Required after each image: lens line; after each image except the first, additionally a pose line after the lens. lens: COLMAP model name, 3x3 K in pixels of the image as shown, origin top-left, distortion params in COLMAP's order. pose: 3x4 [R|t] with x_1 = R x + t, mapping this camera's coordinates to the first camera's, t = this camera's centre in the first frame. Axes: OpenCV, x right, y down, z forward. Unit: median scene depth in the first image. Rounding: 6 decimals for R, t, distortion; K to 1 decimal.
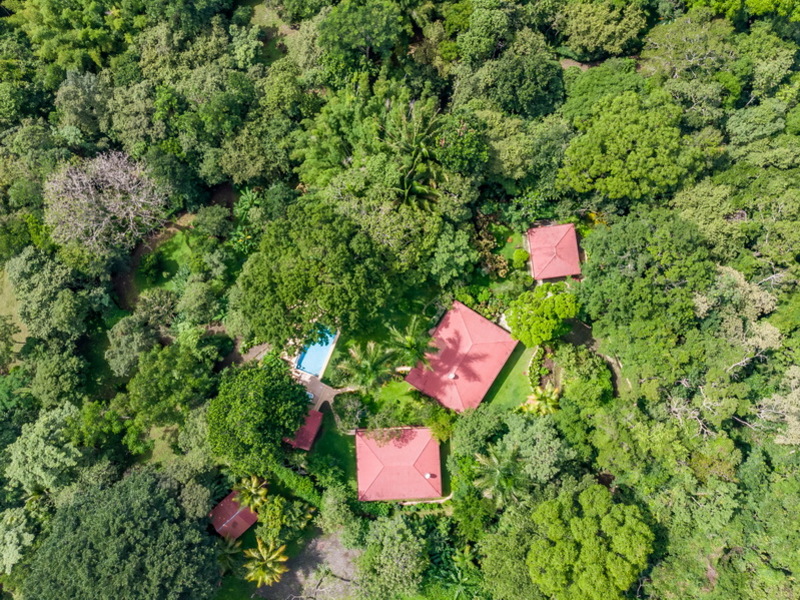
lens RADIAL K [[584.0, 0, 402.0], [0, 584.0, 300.2], [0, 0, 1]] dist [-0.010225, 0.008855]
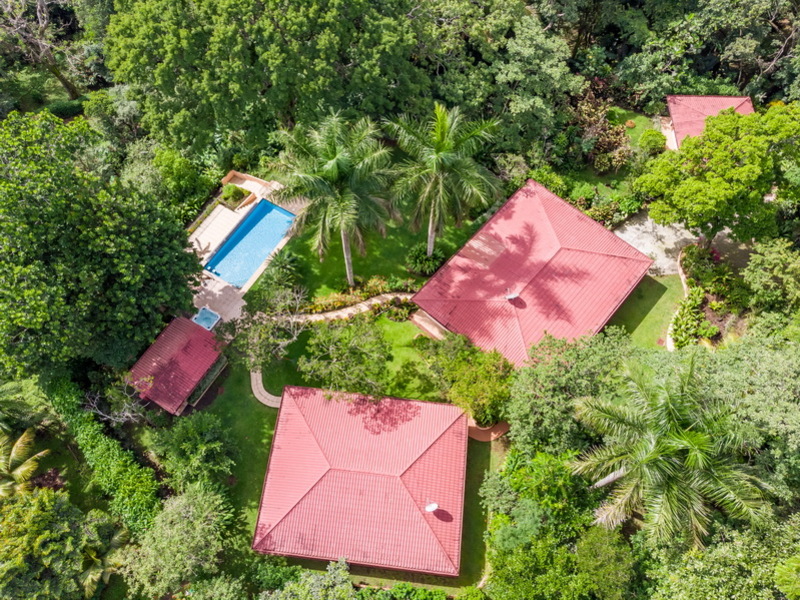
lens RADIAL K [[584.0, 0, 397.6], [0, 584.0, 299.0], [0, 0, 1]] dist [-0.010225, 0.008855]
pose [[0.986872, 0.147818, -0.065067, 0.025401], [-0.161353, 0.919876, -0.357483, 0.310712], [0.007011, 0.363289, 0.931650, 0.560150]]
